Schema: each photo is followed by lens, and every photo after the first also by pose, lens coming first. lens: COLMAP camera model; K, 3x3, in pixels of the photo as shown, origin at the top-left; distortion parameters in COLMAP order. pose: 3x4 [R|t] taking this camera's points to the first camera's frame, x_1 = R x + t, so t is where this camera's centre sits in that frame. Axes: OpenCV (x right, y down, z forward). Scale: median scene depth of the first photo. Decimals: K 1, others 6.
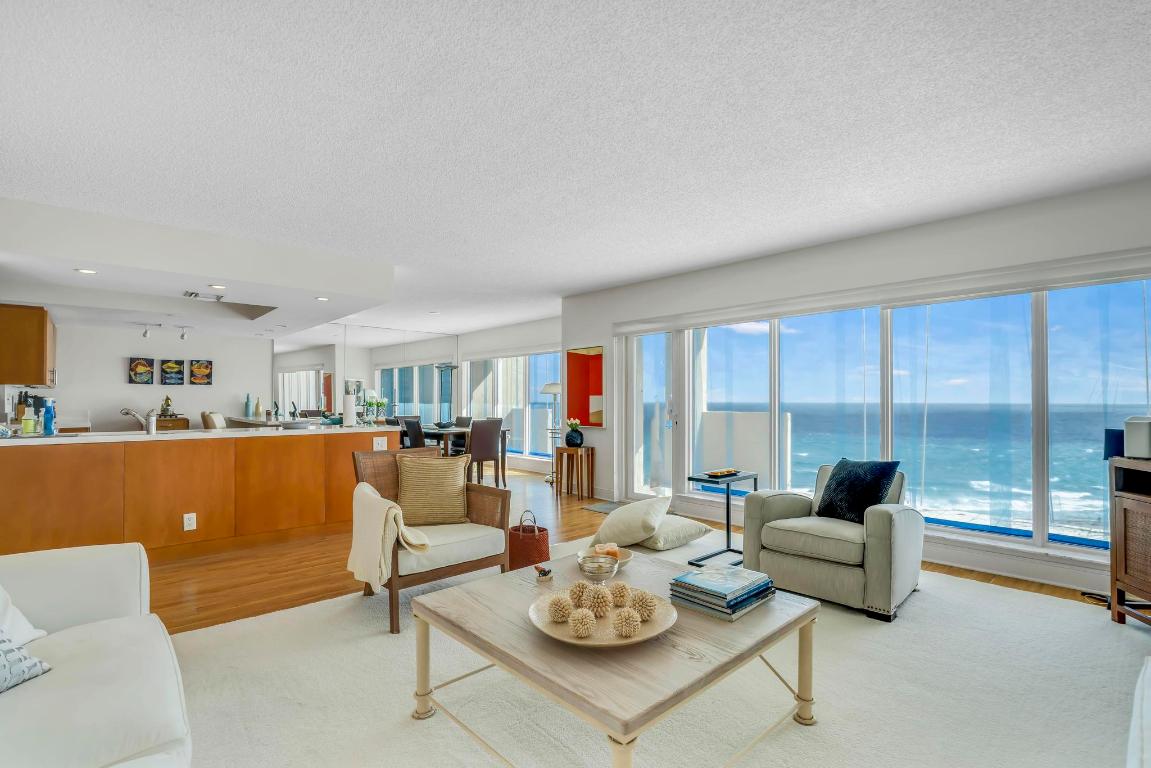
lens RADIAL K [[541.3, 0, 589.9], [0, 541.3, 393.0], [0, 0, 1]] dist [-0.025852, 0.006151]
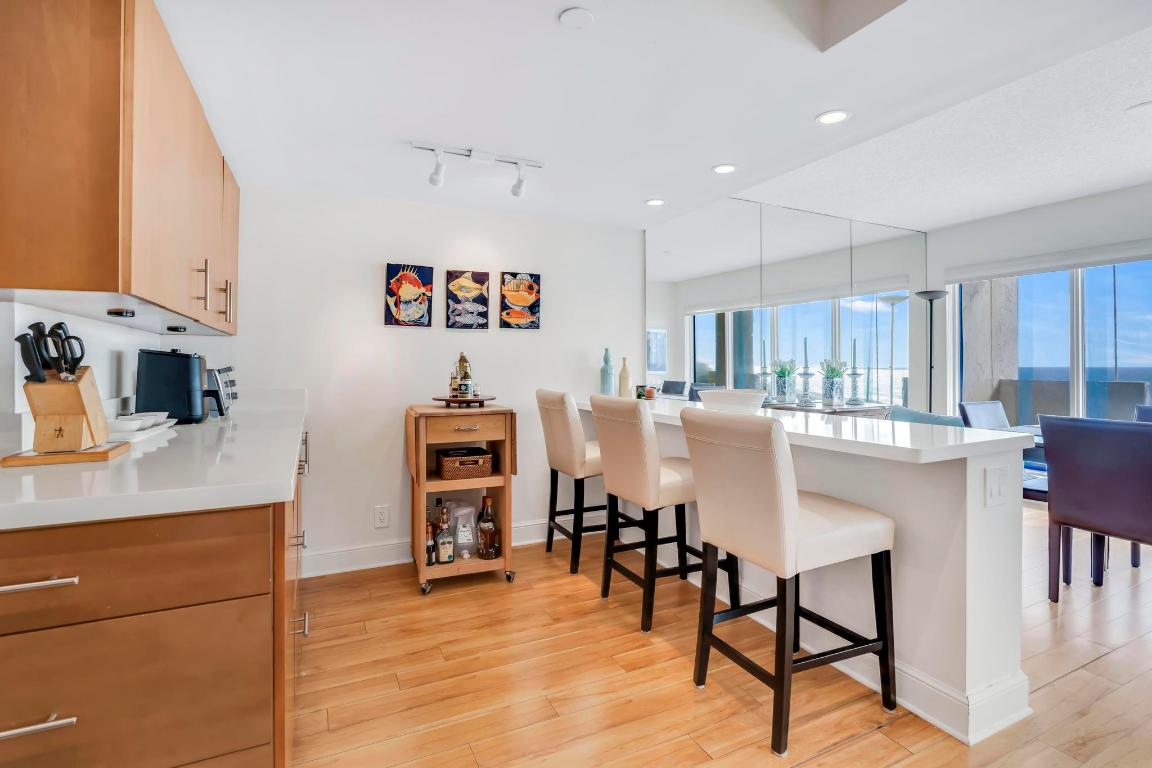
lens RADIAL K [[541.8, 0, 568.4], [0, 541.8, 362.1], [0, 0, 1]] dist [-0.025852, 0.006151]
pose [[0.950739, -0.009532, -0.309846, -0.576445], [0.009244, 0.999954, -0.002397, 0.013466], [0.309854, -0.000585, 0.950784, 0.617662]]
